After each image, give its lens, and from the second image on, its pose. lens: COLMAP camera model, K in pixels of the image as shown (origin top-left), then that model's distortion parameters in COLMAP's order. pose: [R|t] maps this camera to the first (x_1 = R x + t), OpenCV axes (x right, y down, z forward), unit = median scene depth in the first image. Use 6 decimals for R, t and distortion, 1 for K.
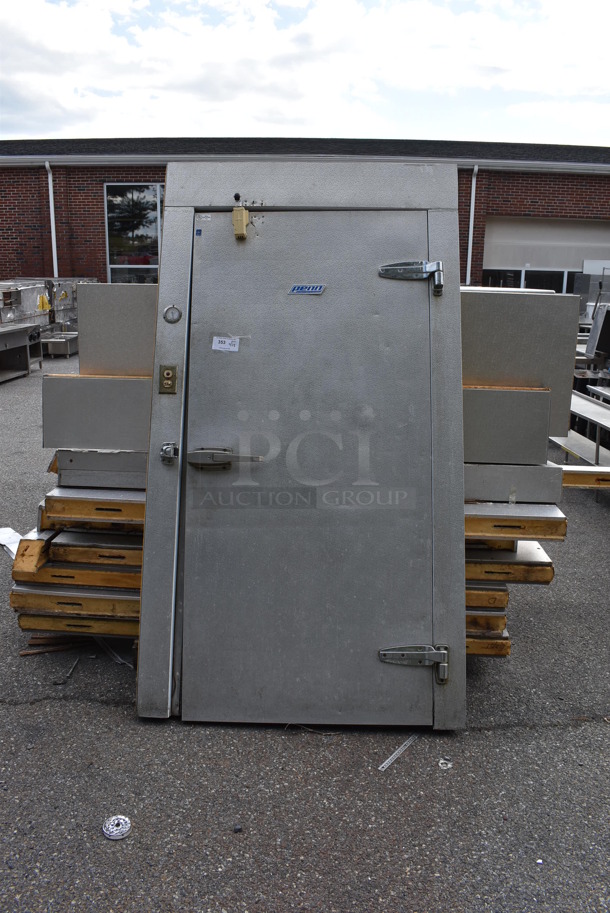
lens RADIAL K [[709.6, 0, 306.5], [0, 709.6, 457.4], [0, 0, 1]] dist [-0.085545, -0.006318]
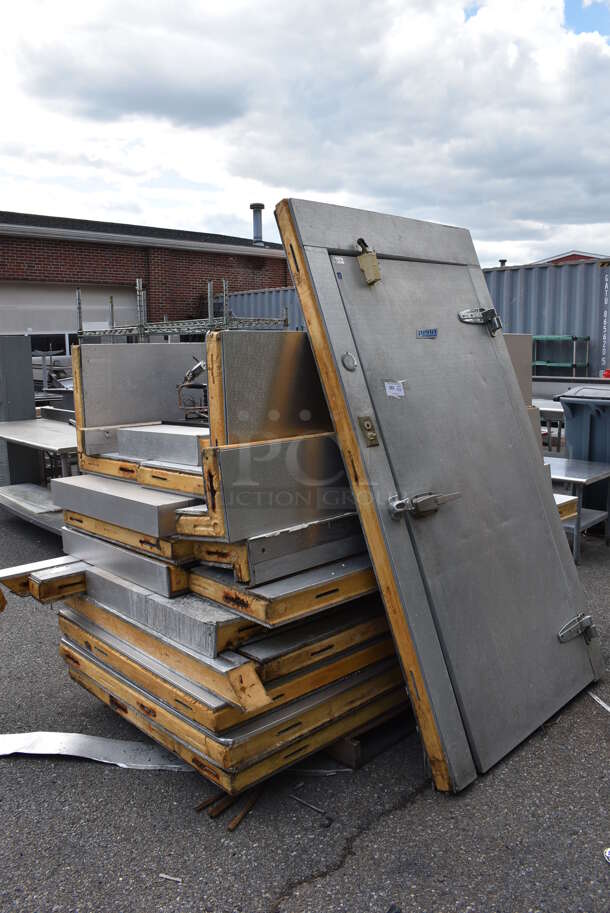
lens RADIAL K [[709.6, 0, 306.2], [0, 709.6, 456.4], [0, 0, 1]] dist [-0.085545, -0.006318]
pose [[0.686762, -0.143095, 0.712658, -0.862208], [0.208429, 0.978027, -0.004476, -0.085878], [-0.696359, 0.151613, 0.701497, 0.390916]]
